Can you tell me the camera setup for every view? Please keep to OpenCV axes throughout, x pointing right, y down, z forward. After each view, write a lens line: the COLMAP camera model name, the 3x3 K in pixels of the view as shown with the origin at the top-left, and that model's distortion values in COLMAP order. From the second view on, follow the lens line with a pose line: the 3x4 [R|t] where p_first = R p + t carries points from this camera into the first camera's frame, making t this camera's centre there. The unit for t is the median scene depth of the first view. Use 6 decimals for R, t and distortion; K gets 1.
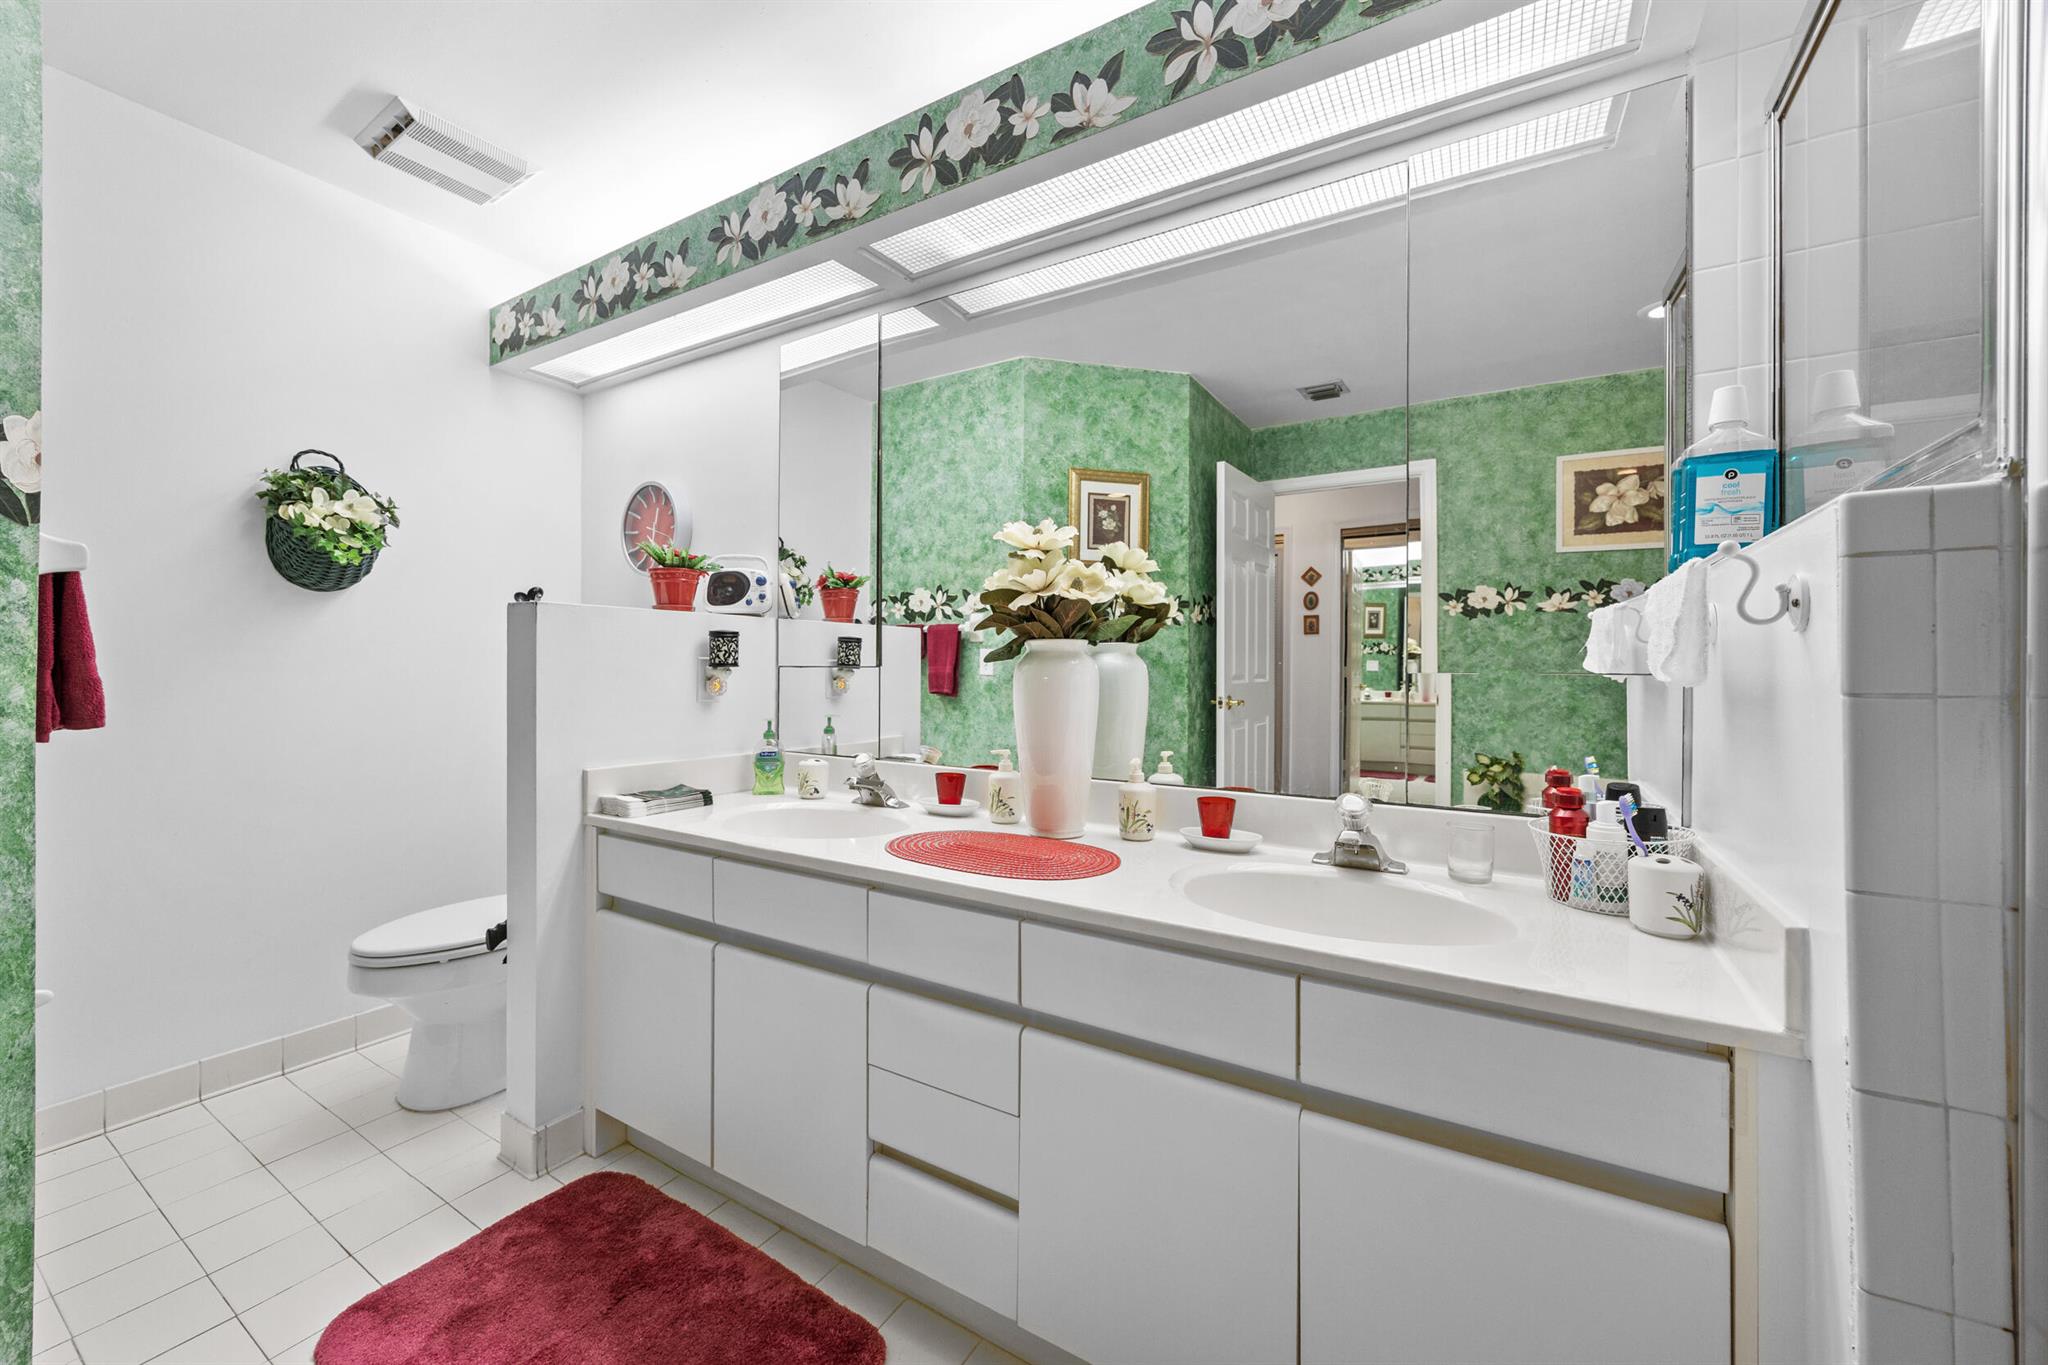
lens RADIAL K [[784.6, 0, 1025.4], [0, 784.6, 667.3], [0, 0, 1]] dist [-0.001503, -0.000038]
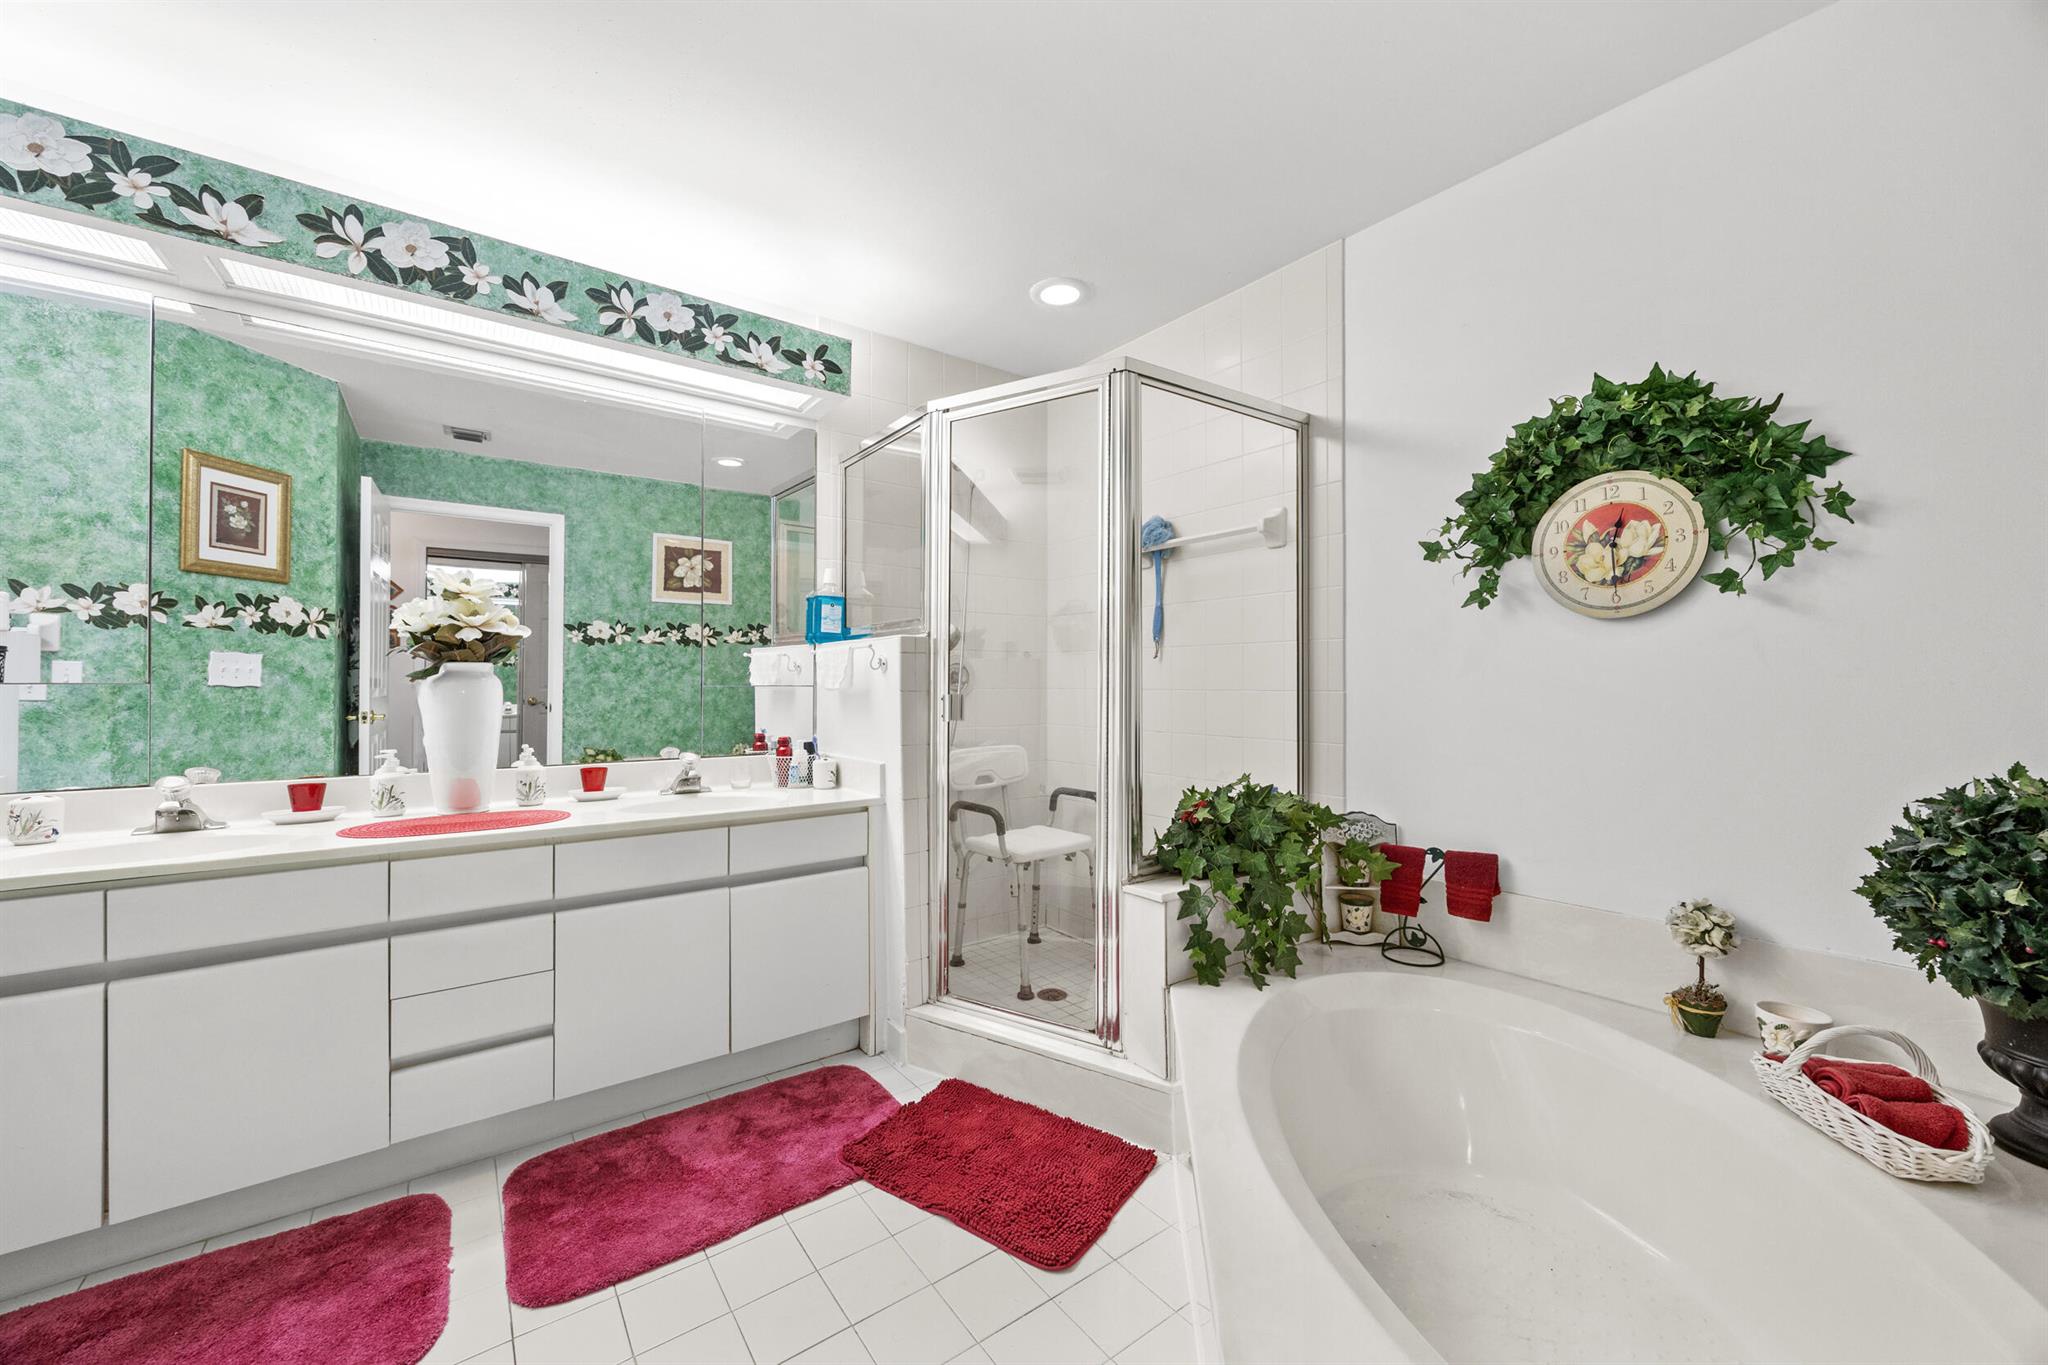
lens RADIAL K [[783.6, 0, 1026.3], [0, 783.6, 683.0], [0, 0, 1]] dist [-0.001847, -0.000052]
pose [[0.373544, -0.002043, 0.927610, -0.413339], [-0.000787, 0.999997, 0.002519, -0.002730], [-0.927612, -0.001671, 0.373541, -0.174786]]
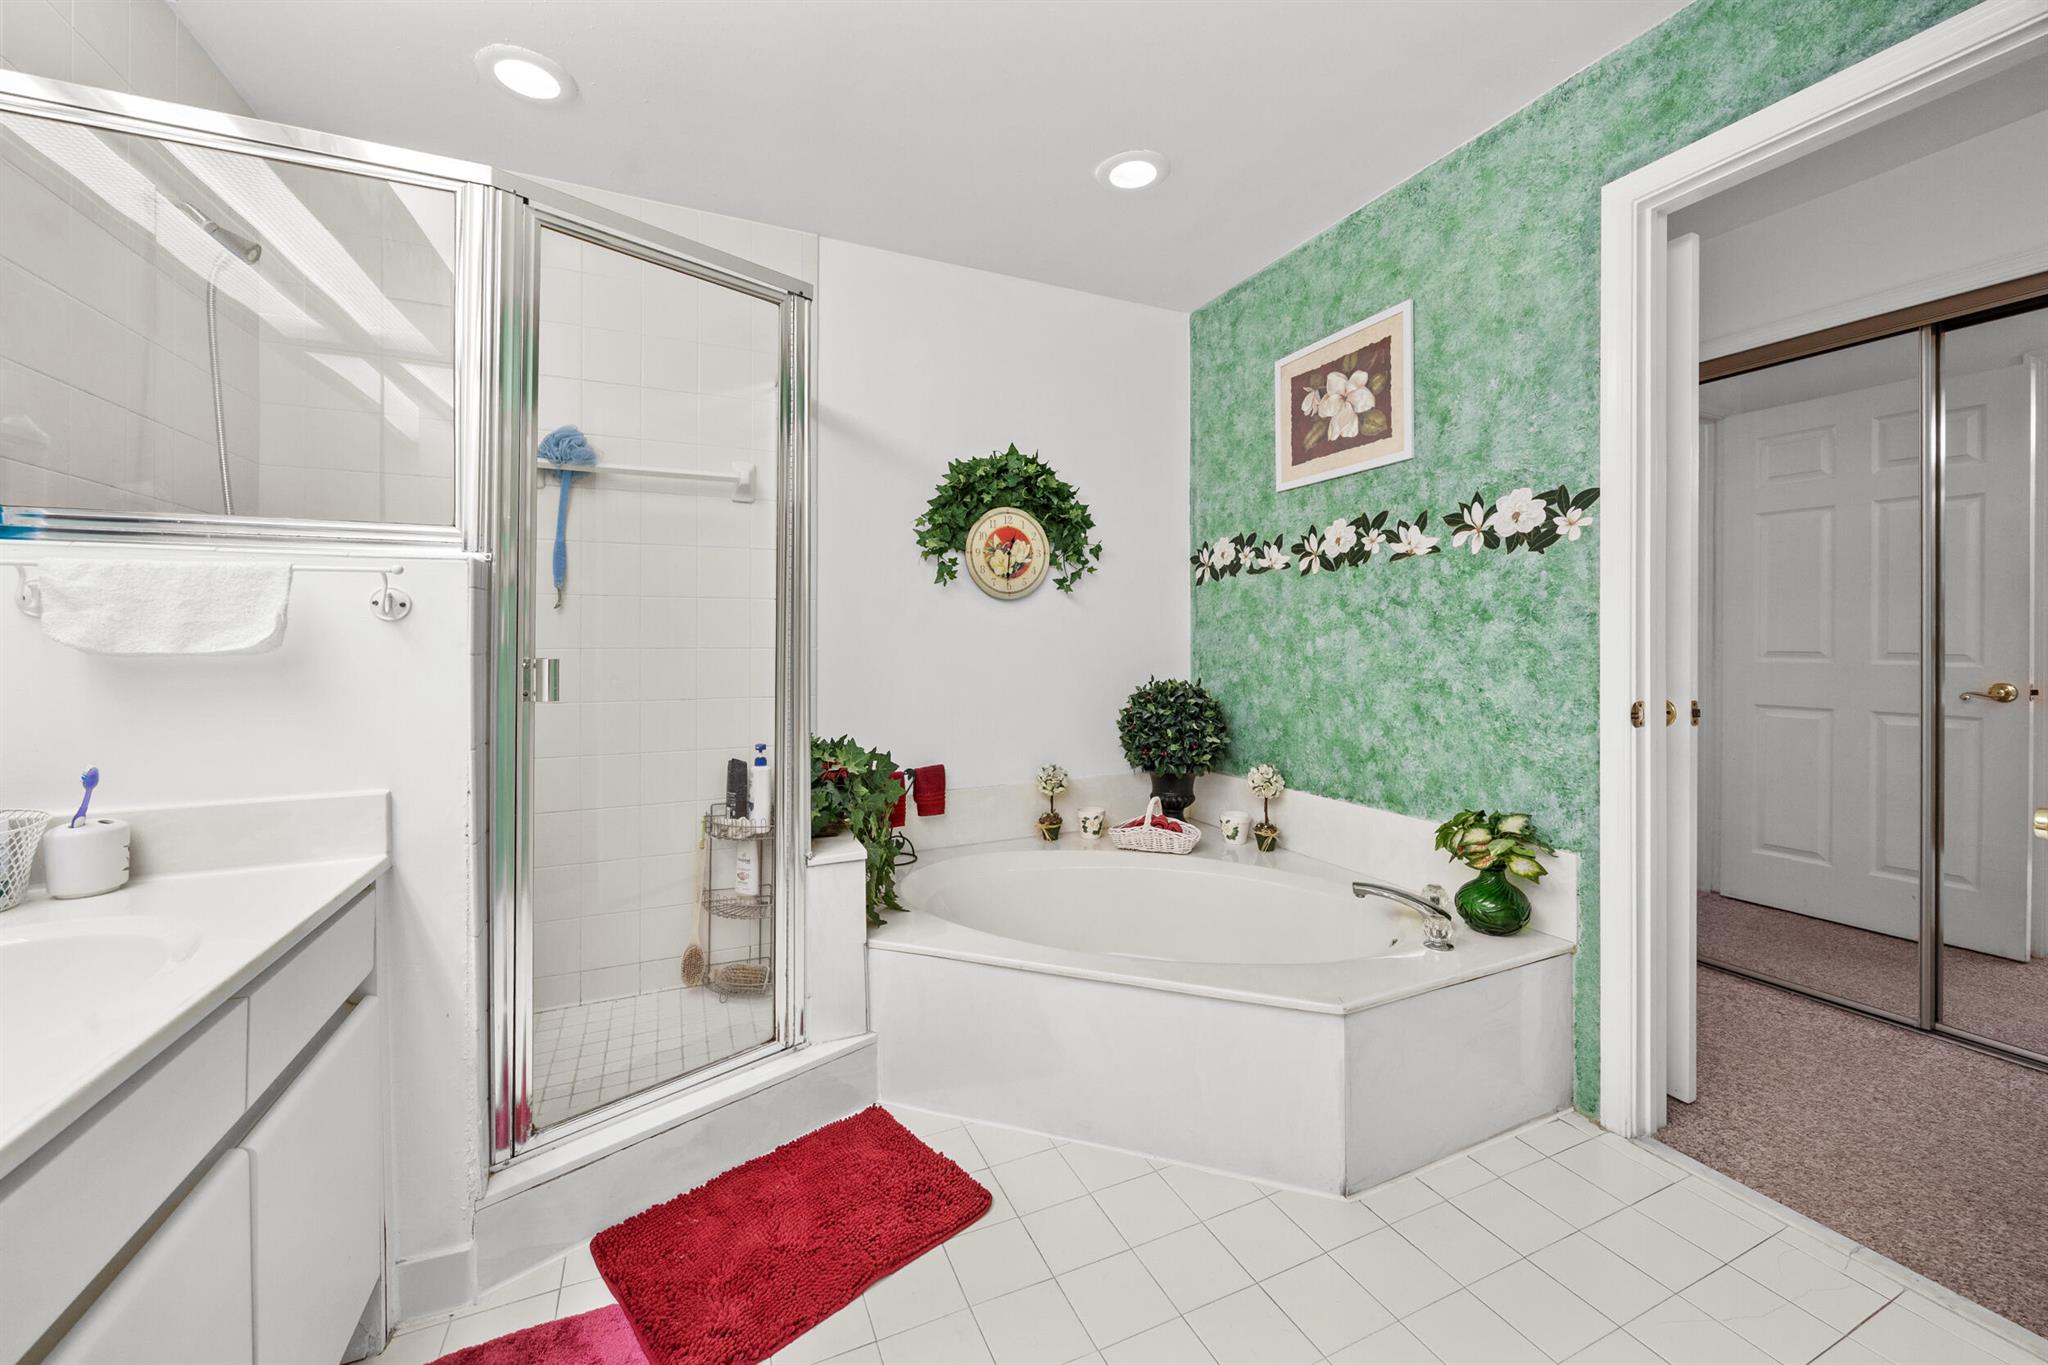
lens RADIAL K [[807.2, 0, 1027.1], [0, 807.2, 644.8], [0, 0, 1]] dist [-0.000017, 0.000110]
pose [[-0.829989, -0.009809, 0.557693, -0.269115], [-0.004816, 0.999934, 0.010421, -0.005712], [-0.557759, 0.005964, -0.829982, 0.390770]]
